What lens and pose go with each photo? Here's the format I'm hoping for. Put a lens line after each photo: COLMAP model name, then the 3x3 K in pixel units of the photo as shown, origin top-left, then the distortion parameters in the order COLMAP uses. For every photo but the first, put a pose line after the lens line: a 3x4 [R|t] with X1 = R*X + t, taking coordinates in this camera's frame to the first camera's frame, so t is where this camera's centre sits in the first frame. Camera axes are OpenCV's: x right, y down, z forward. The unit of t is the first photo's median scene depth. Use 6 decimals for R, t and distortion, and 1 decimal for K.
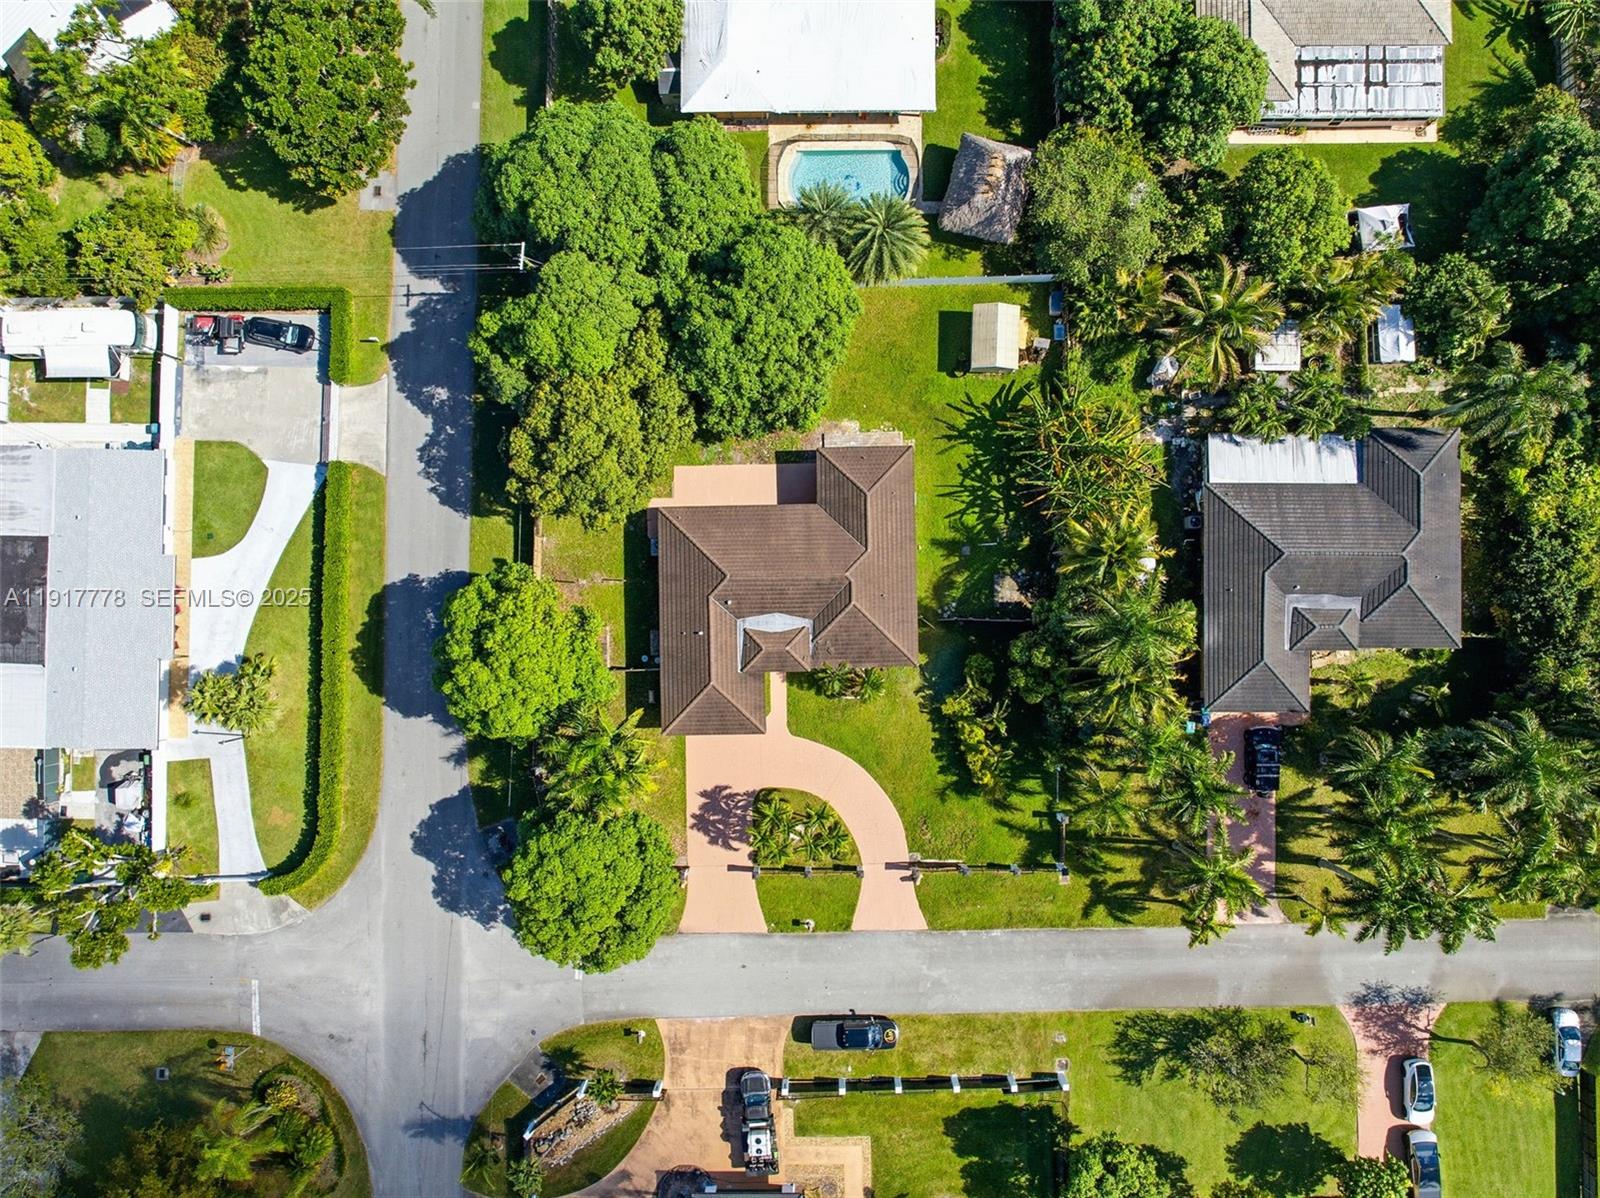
lens RADIAL K [[1123.2, 0, 802.8], [0, 1123.2, 596.0], [0, 0, 1]] dist [-0.024692, 0.010508]
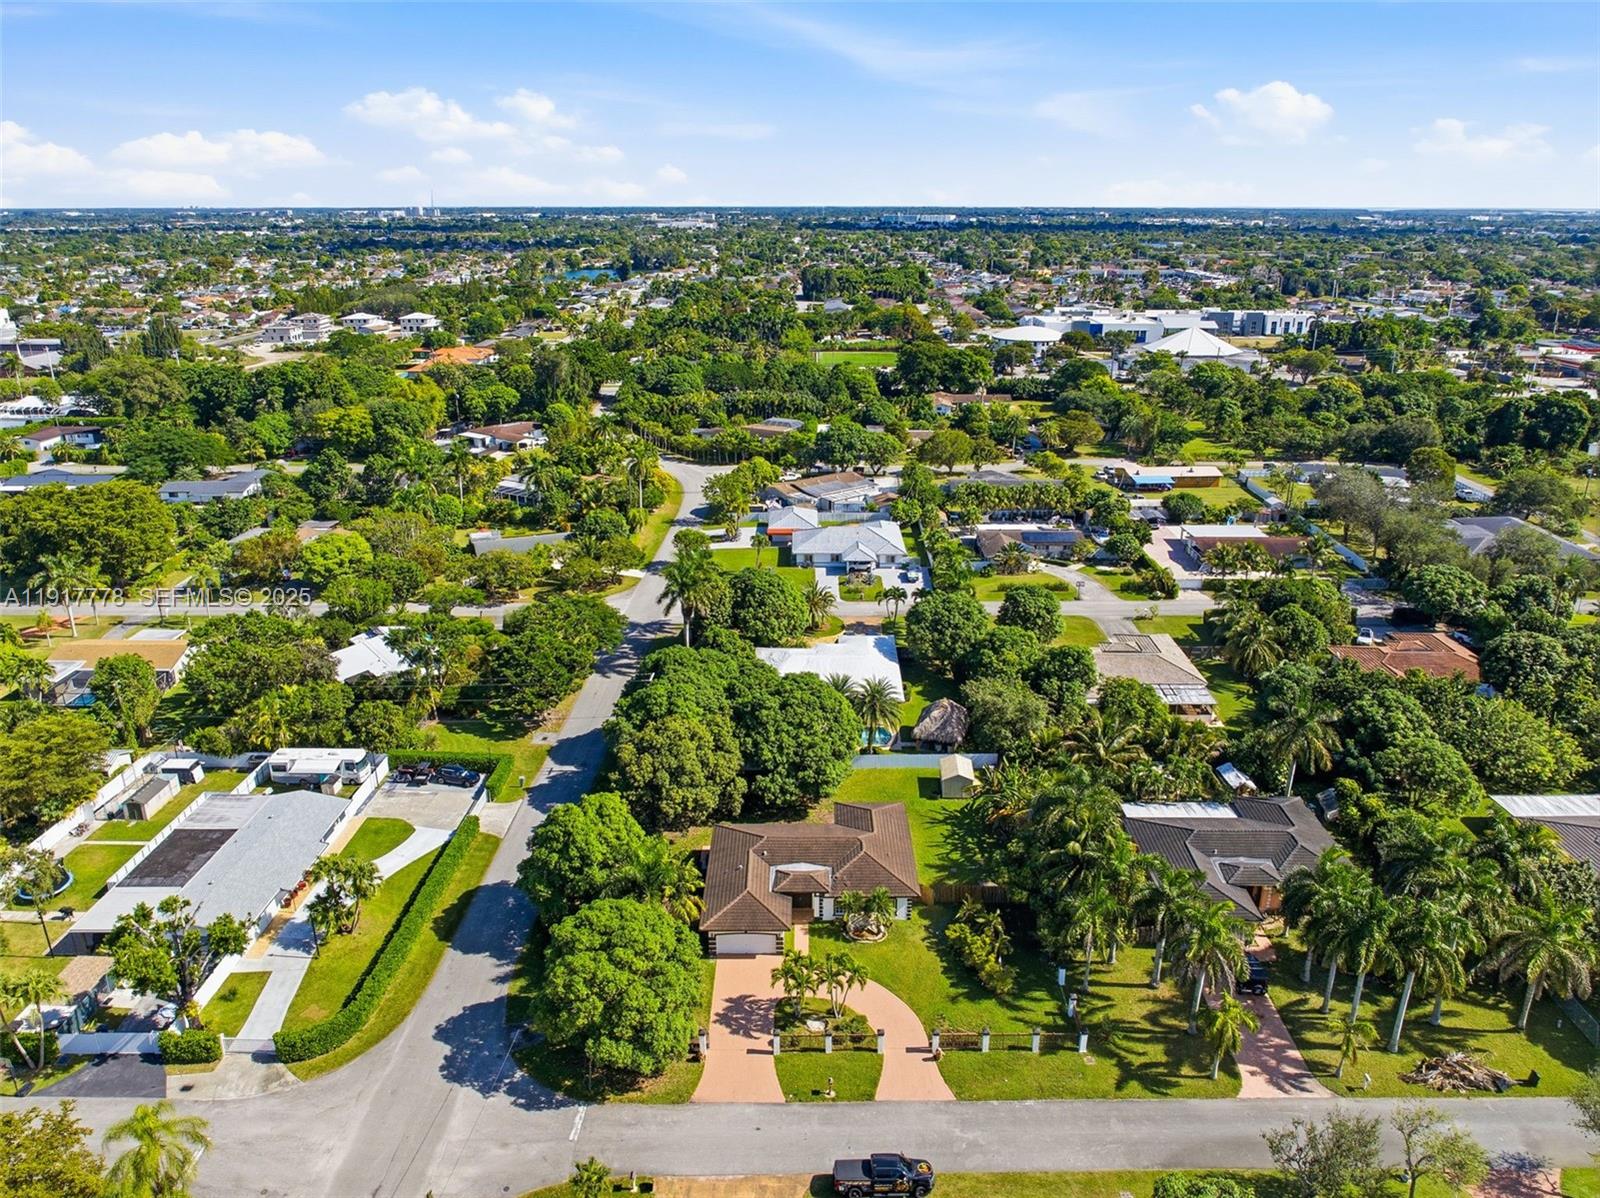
lens RADIAL K [[1123.2, 0, 806.5], [0, 1123.2, 590.2], [0, 0, 1]] dist [-0.024692, 0.010508]
pose [[0.999808, 0.017355, -0.009068, -0.012713], [-0.014539, 0.347712, -0.937489, 1.028087], [-0.013117, 0.937441, 0.347898, 0.275663]]
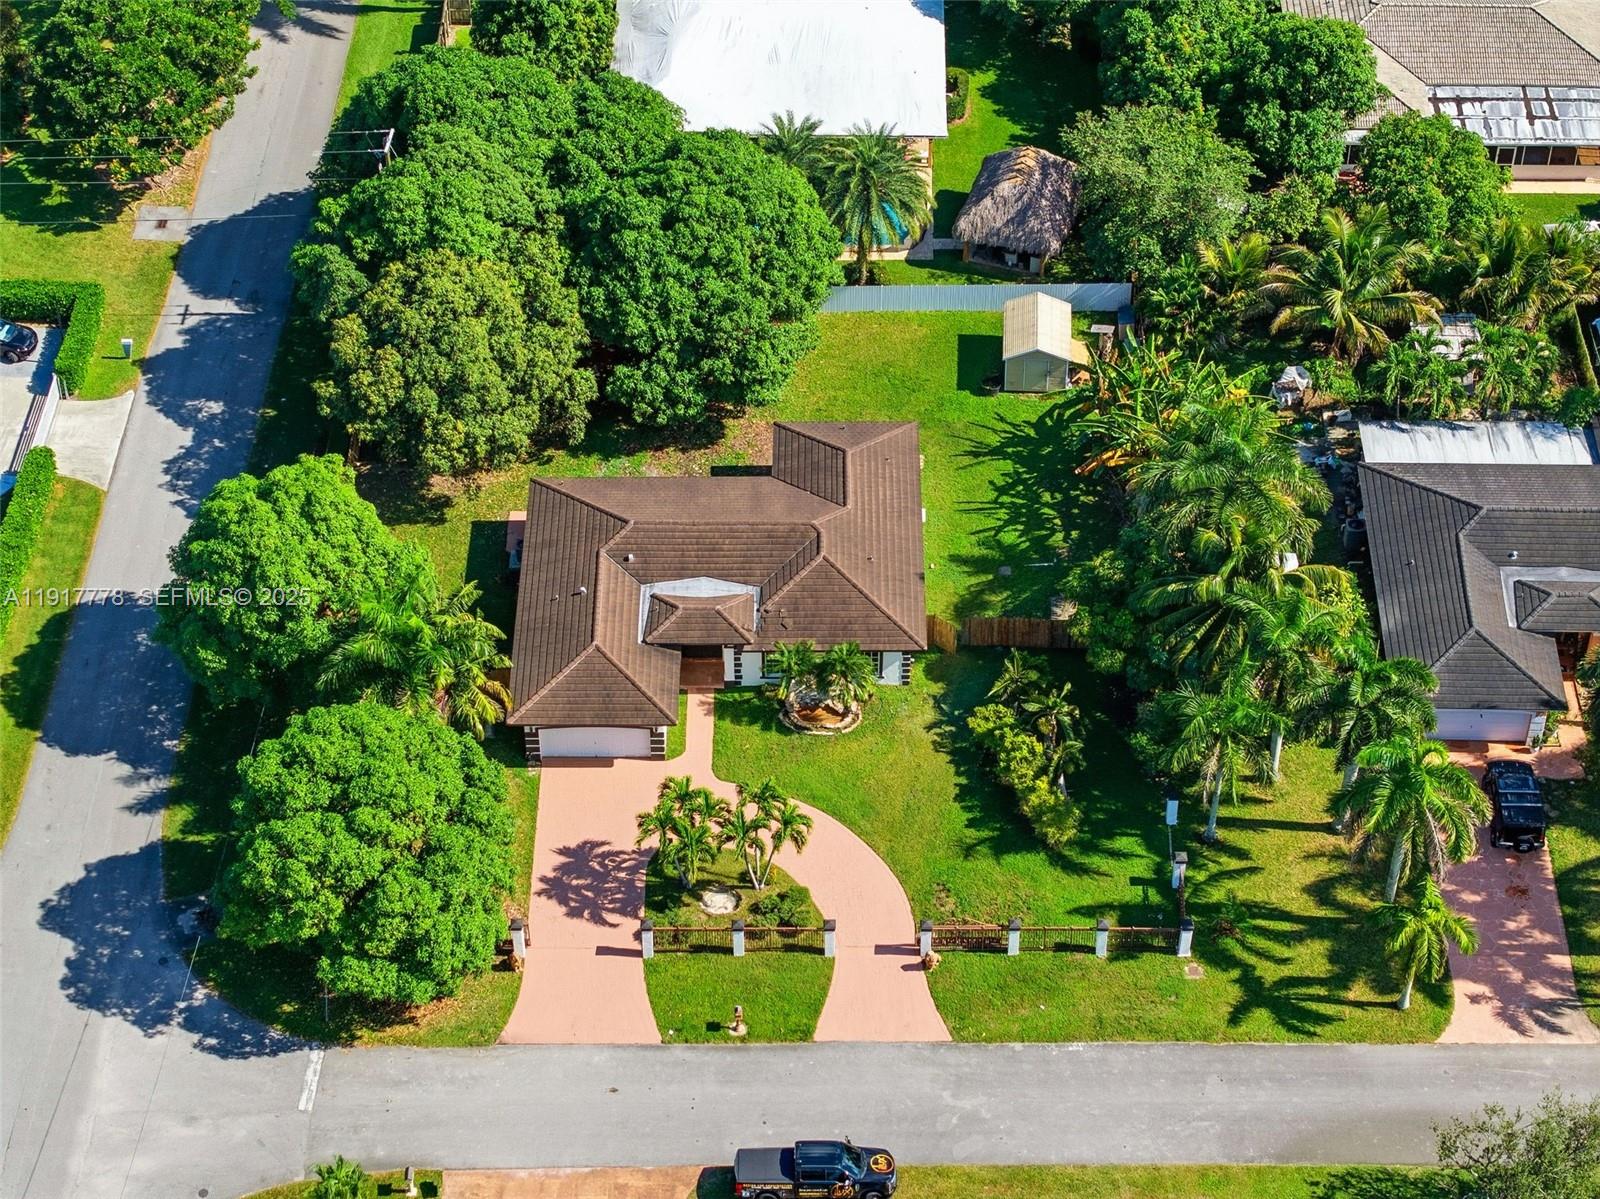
lens RADIAL K [[3190.1, 0, 797.3], [0, 3190.1, 594.8], [0, 0, 1]] dist [0.080476, 0.000000]
pose [[0.999711, 0.021616, -0.010536, 0.047429], [-0.022636, 0.698013, -0.715727, 1.271034], [-0.008116, 0.715759, 0.698301, -0.254208]]
